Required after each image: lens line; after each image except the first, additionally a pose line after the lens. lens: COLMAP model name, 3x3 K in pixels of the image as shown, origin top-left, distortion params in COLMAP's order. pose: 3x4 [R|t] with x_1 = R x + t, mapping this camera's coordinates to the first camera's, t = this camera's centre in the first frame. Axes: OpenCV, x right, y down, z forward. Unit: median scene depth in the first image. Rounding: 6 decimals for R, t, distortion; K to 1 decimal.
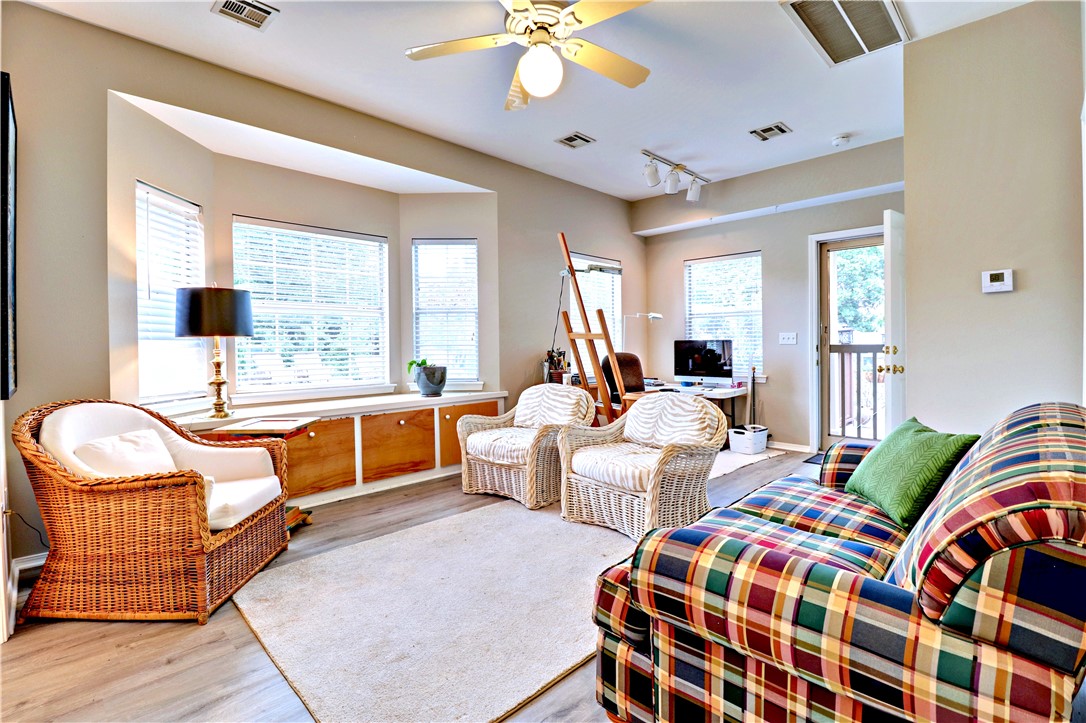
lens RADIAL K [[507.9, 0, 540.7], [0, 507.9, 355.6], [0, 0, 1]] dist [-0.018291, -0.000248]
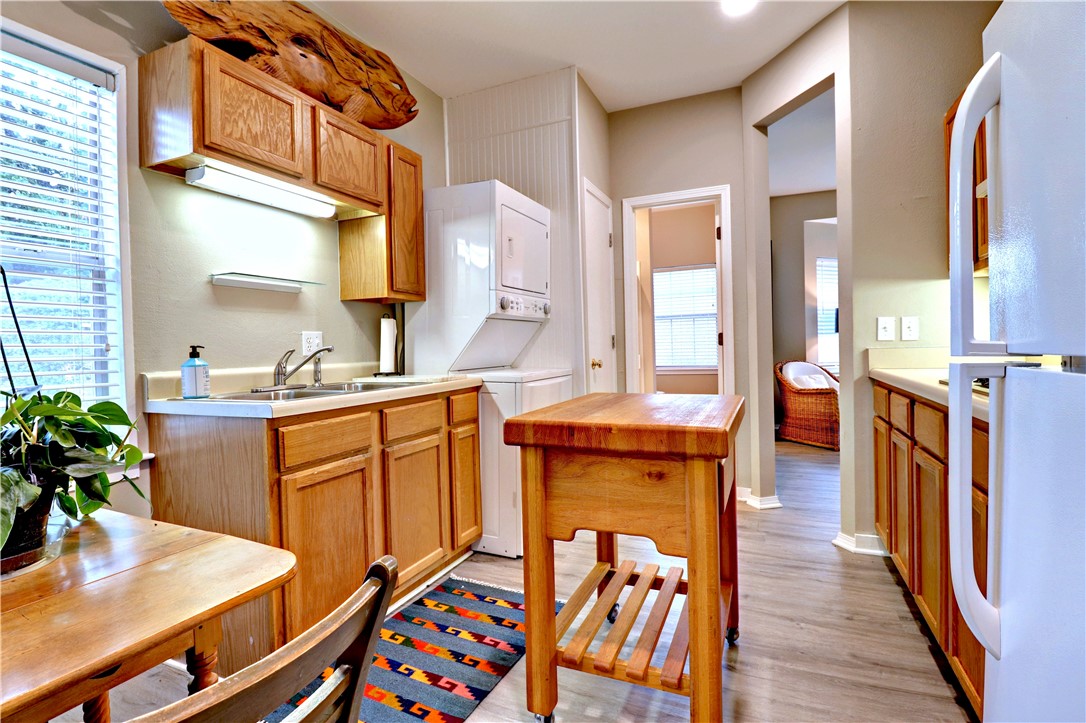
lens RADIAL K [[507.9, 0, 541.6], [0, 507.9, 358.8], [0, 0, 1]] dist [-0.018291, -0.000248]
pose [[0.354031, 0.011324, -0.935165, 1.077687], [0.010203, 0.999820, 0.015970, 0.036252], [0.935178, -0.015196, 0.353852, -1.168035]]
